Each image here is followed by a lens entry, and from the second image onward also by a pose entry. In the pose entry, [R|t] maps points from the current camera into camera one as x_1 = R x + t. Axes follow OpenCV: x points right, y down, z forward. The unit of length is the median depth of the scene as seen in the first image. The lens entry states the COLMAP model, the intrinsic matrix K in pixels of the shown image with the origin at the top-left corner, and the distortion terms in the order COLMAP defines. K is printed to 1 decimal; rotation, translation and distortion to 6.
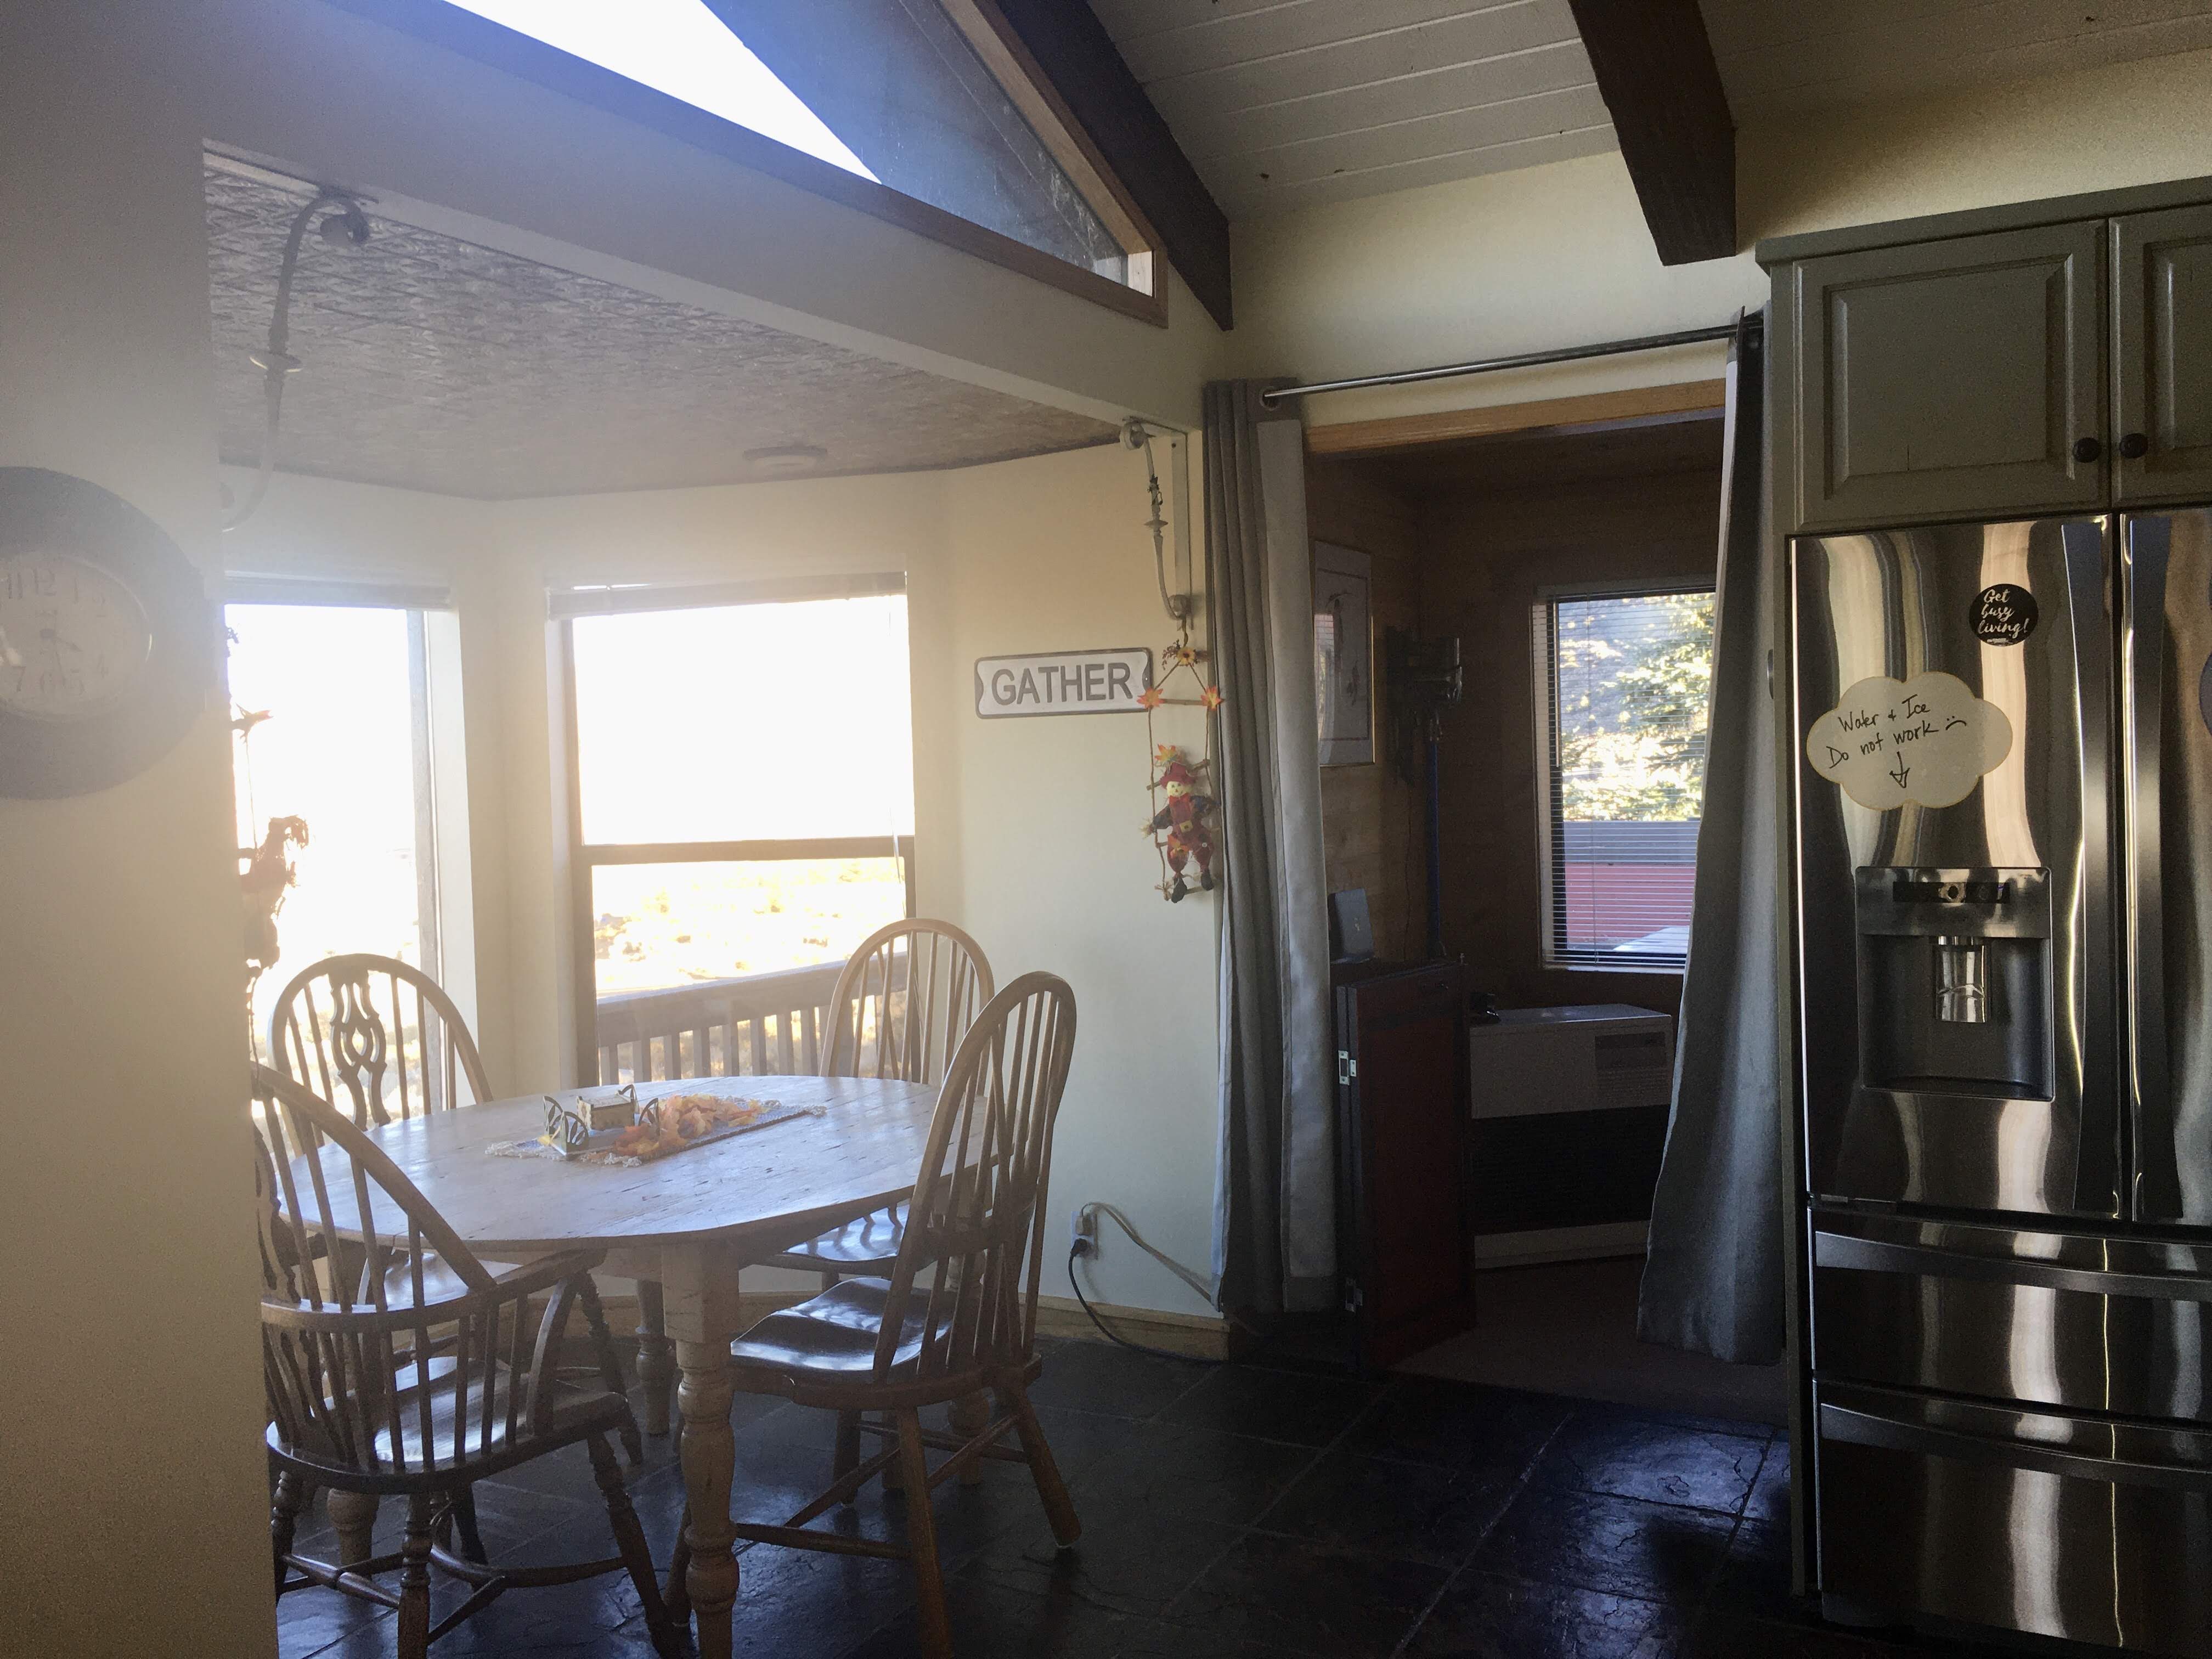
lens RADIAL K [[1899.3, 0, 1093.2], [0, 1899.3, 811.7], [0, 0, 1]] dist [0.082315, -0.103959]
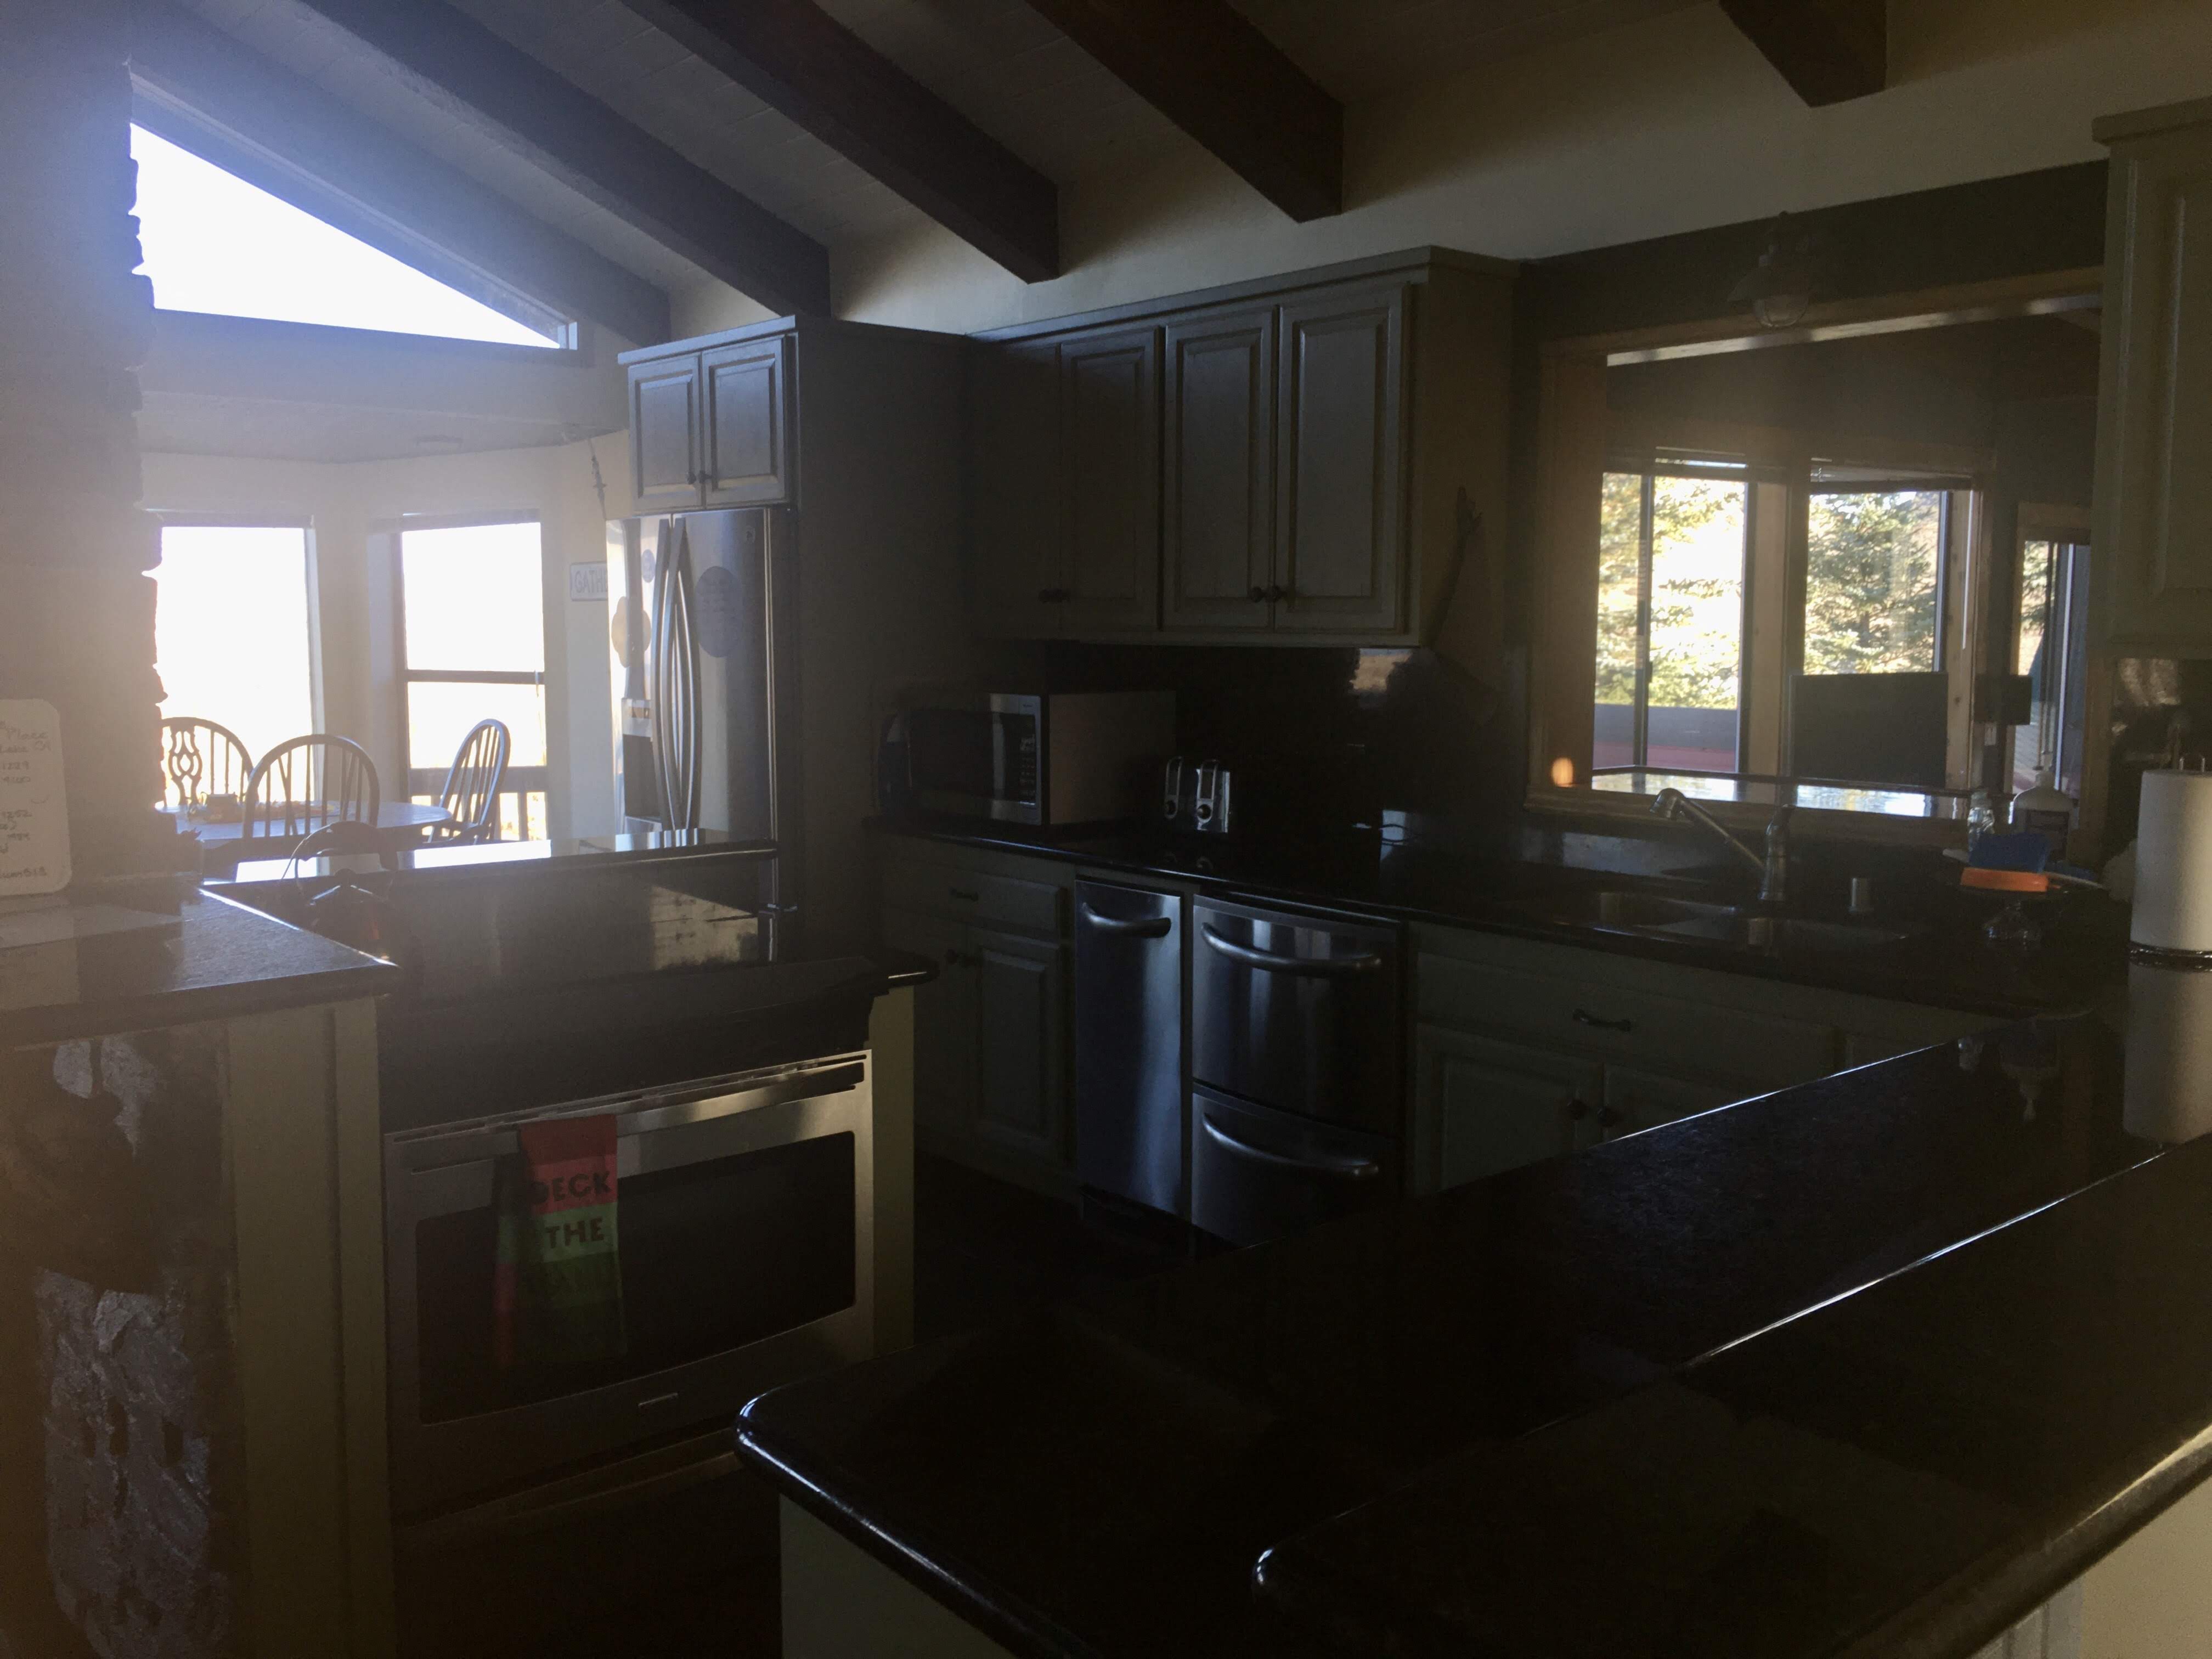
lens RADIAL K [[1873.2, 0, 1080.2], [0, 1873.2, 827.4], [0, 0, 1]] dist [0.071316, -0.054120]
pose [[0.926037, 0.074633, -0.369980, 1.025825], [-0.045243, 0.995136, 0.087501, -0.018458], [0.374711, -0.064290, 0.924910, -0.364234]]
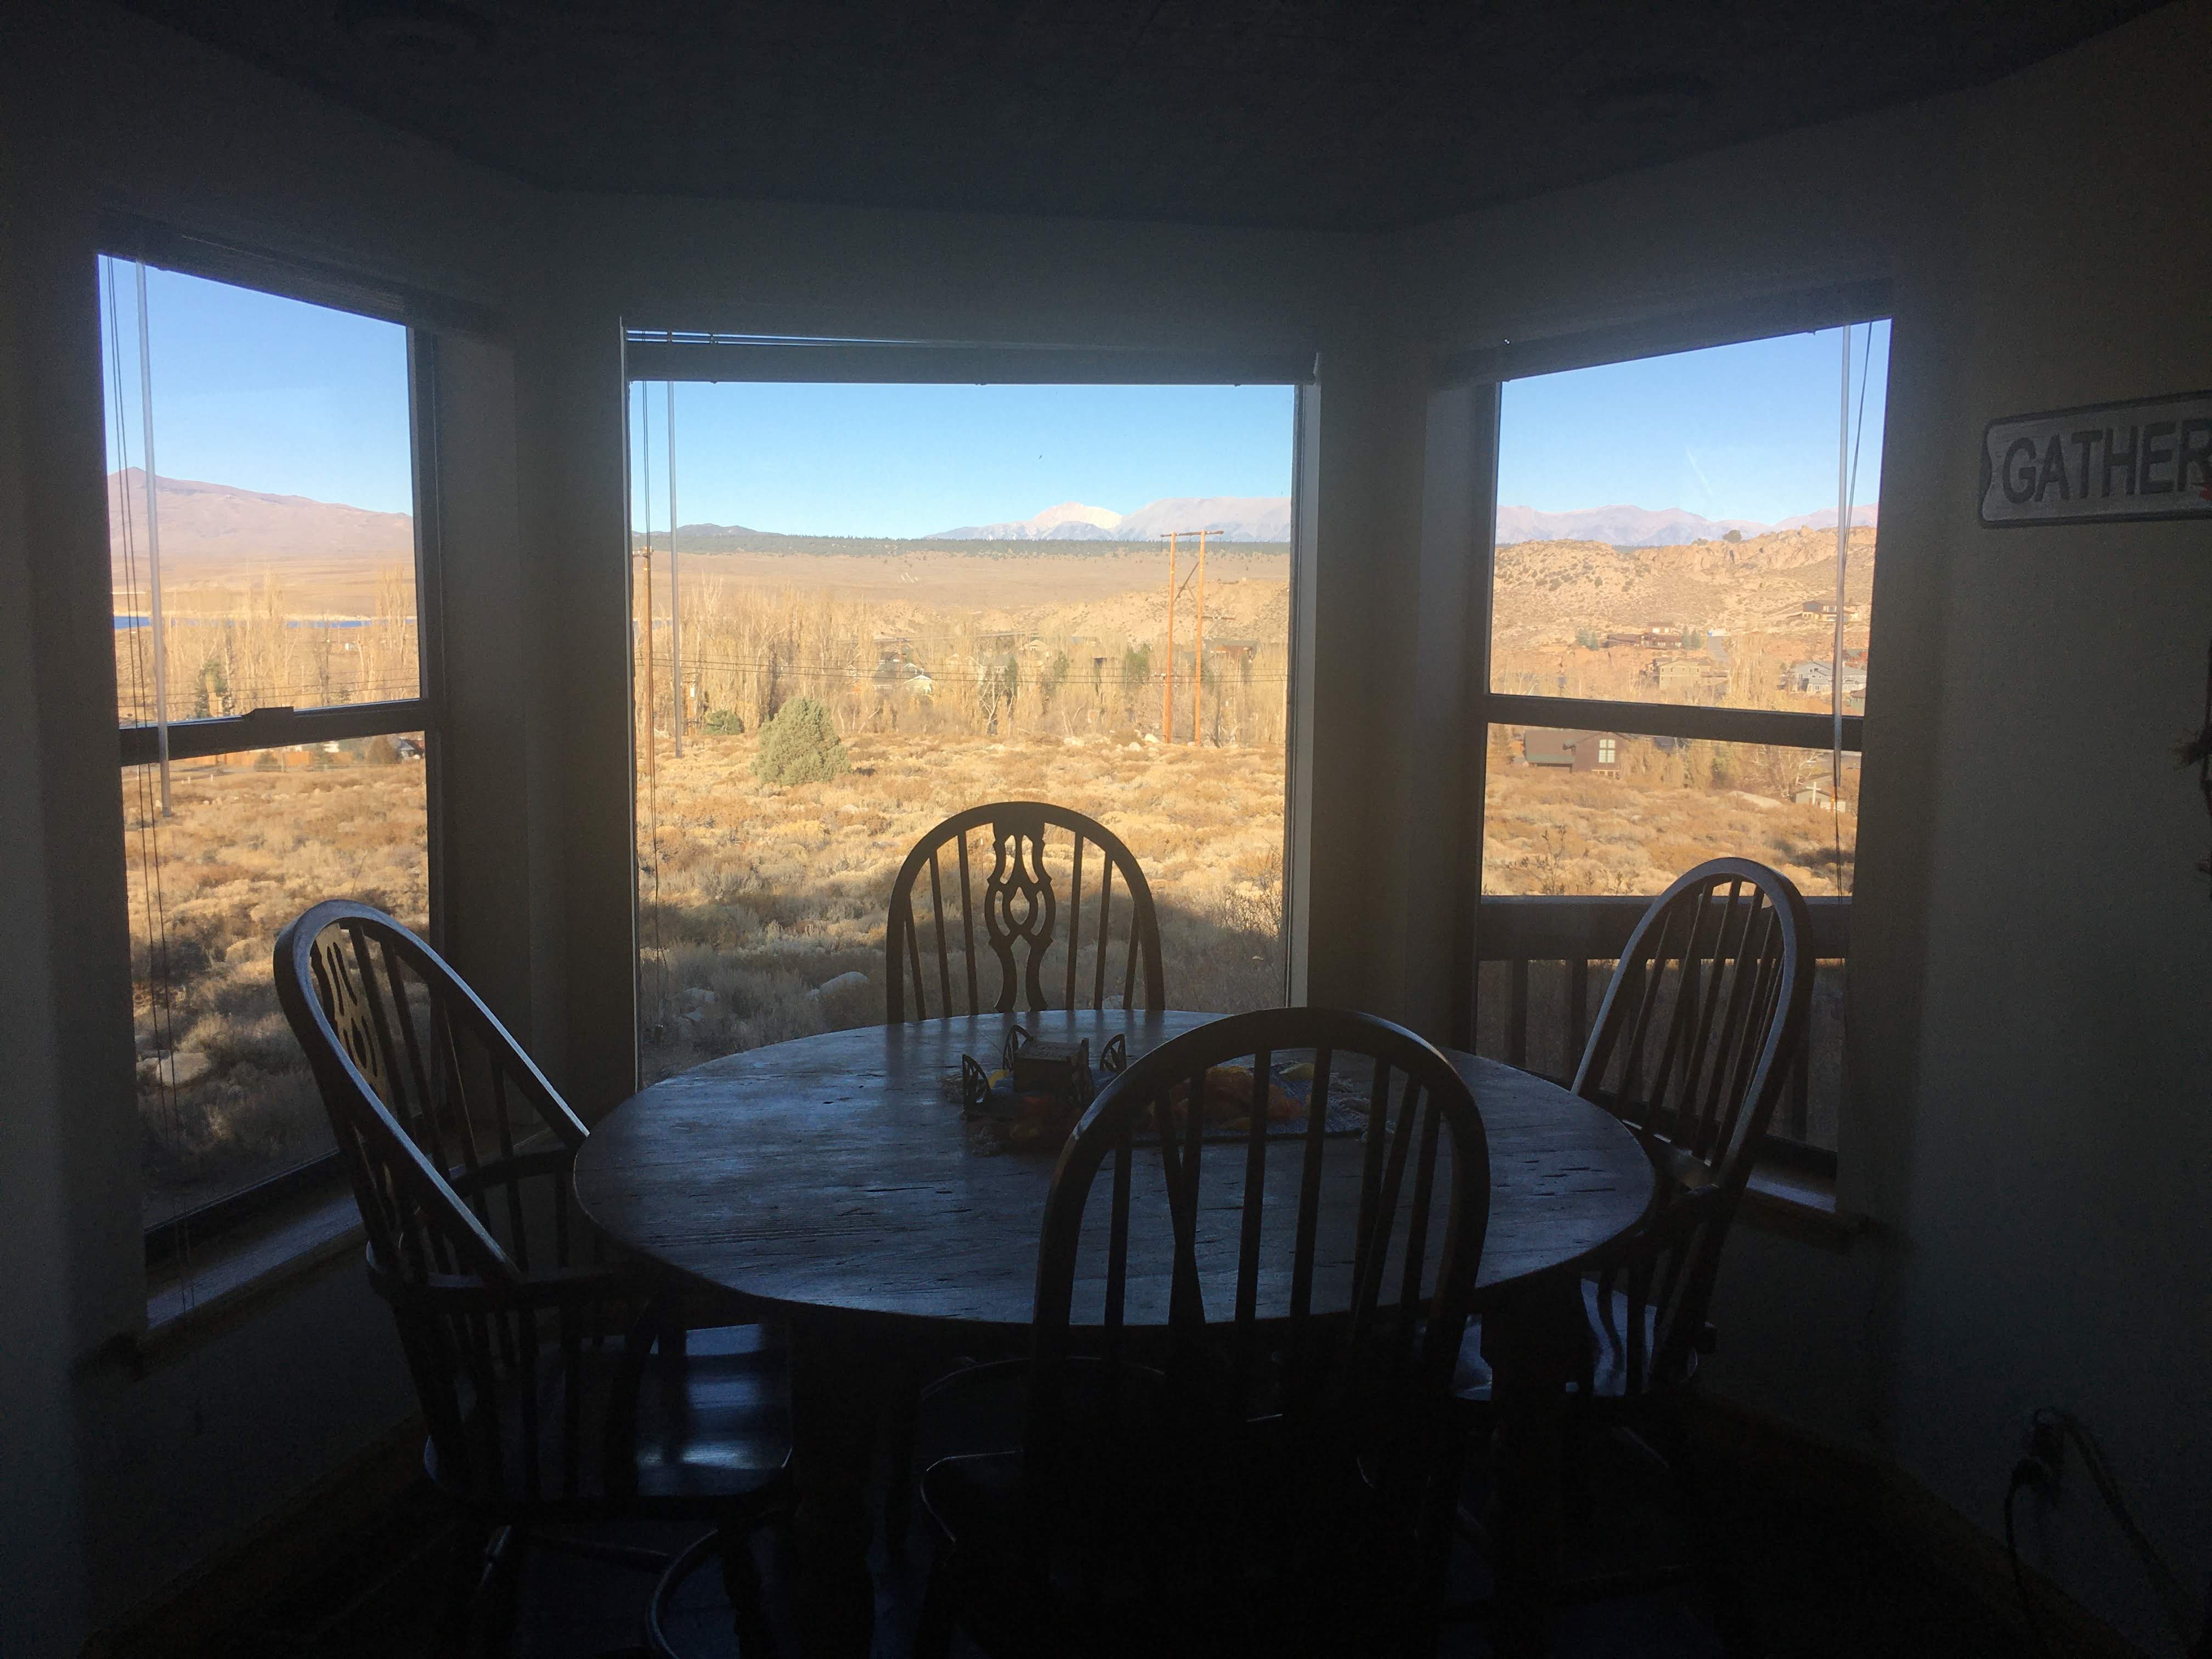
lens RADIAL K [[1873.2, 0, 1080.2], [0, 1873.2, 827.4], [0, 0, 1]] dist [0.071316, -0.054120]
pose [[0.633799, 0.134468, -0.761720, 0.232566], [-0.054349, 0.990081, 0.129559, -0.020673], [0.771586, -0.040715, 0.634820, 0.455143]]
